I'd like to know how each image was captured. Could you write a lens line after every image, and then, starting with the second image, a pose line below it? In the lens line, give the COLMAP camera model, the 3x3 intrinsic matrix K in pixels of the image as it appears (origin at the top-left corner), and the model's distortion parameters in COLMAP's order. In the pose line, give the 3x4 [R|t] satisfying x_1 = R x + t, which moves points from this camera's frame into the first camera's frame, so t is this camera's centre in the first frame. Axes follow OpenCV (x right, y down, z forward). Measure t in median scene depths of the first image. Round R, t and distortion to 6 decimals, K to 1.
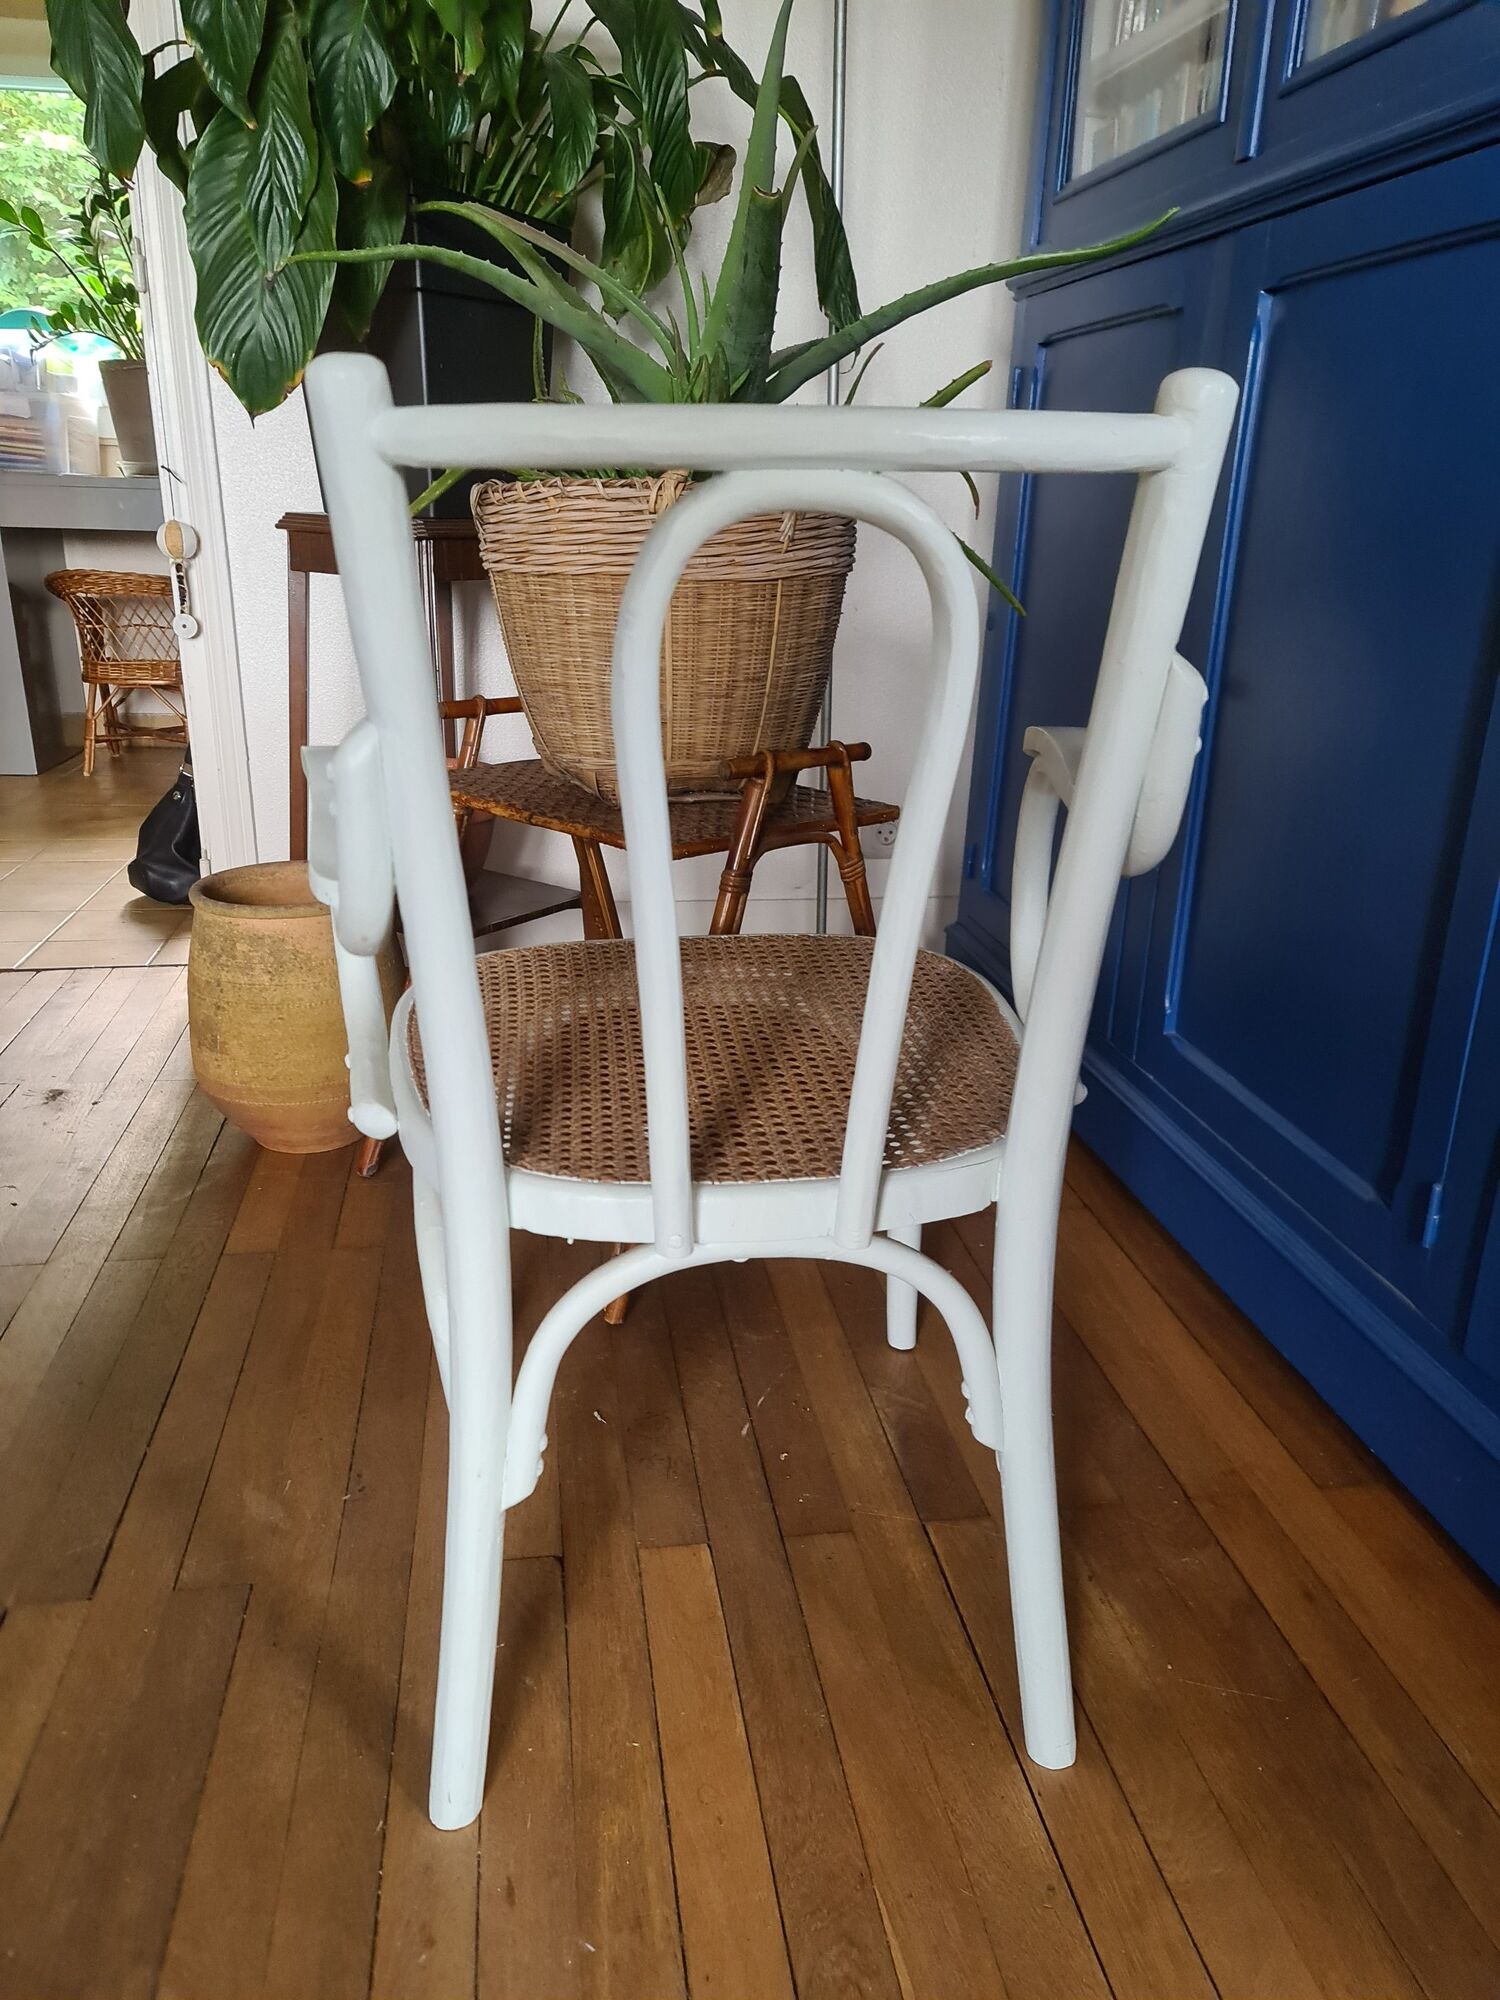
lens RADIAL K [[1470.0, 0, 735.7], [0, 1470.0, 1022.5], [0, 0, 1]] dist [0.080720, -0.083956]
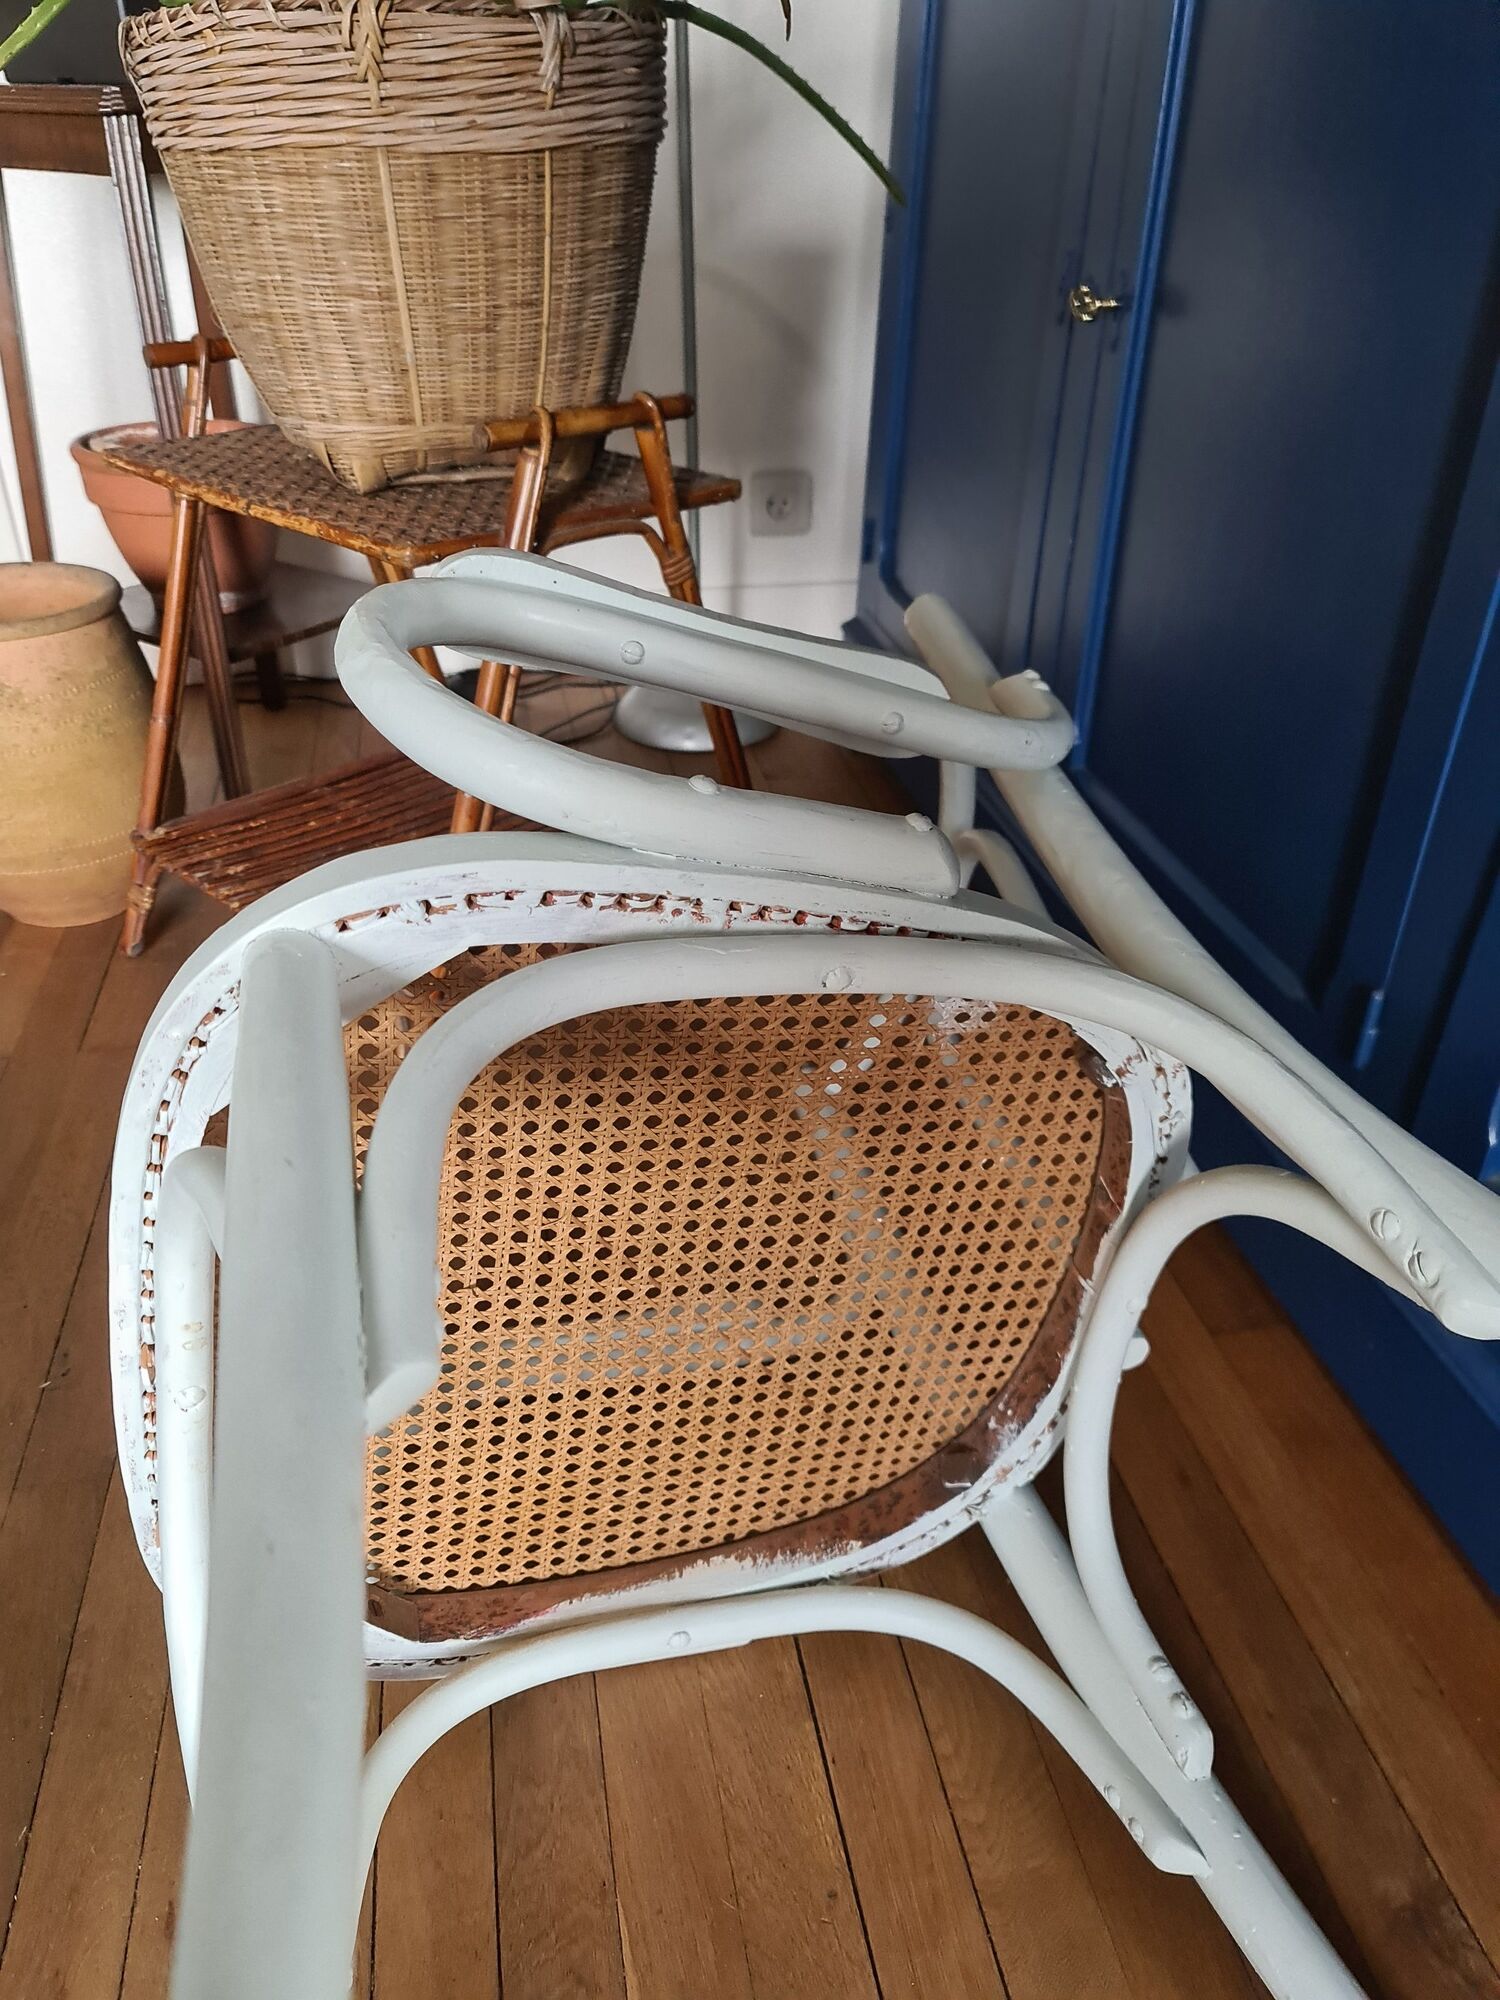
lens RADIAL K [[1480.8, 0, 709.0], [0, 1480.8, 1043.5], [0, 0, 1]] dist [0.079992, -0.087683]
pose [[0.999713, -0.023724, 0.003229, 0.100959], [0.022396, 0.974275, 0.224246, -0.042060], [-0.008466, -0.224110, 0.974527, 0.201012]]
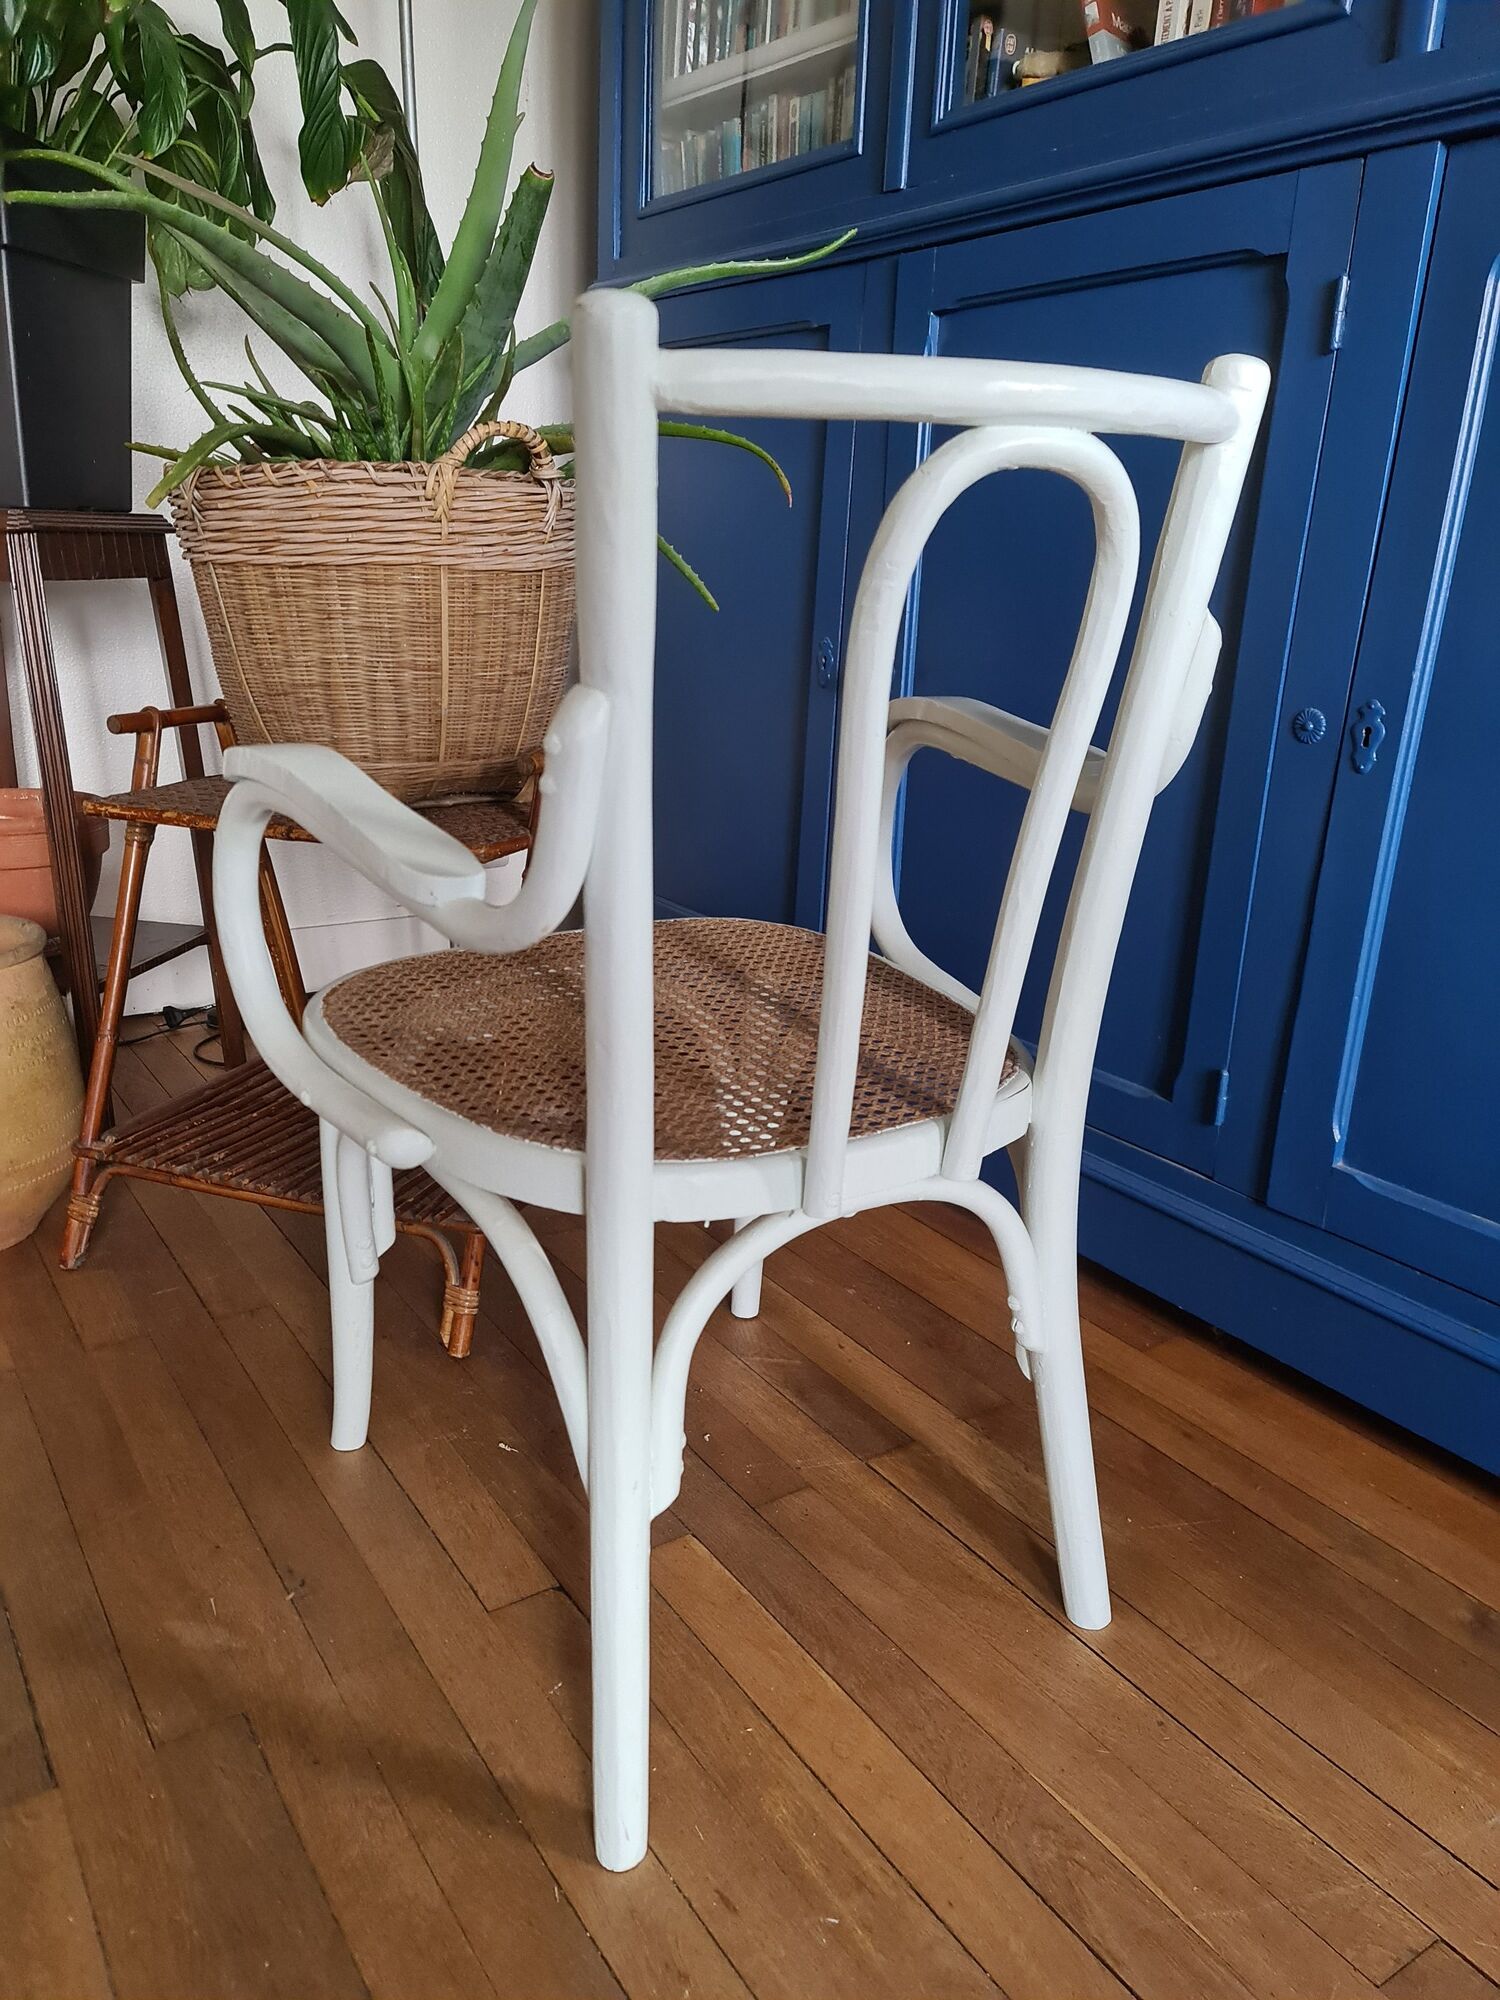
lens RADIAL K [[1467.6, 0, 732.2], [0, 1467.6, 1032.1], [0, 0, 1]] dist [0.082309, -0.088264]
pose [[0.907217, -0.129765, 0.400148, -0.306192], [0.133490, 0.990874, 0.018685, 0.003781], [-0.398921, 0.036464, 0.916260, 0.061270]]
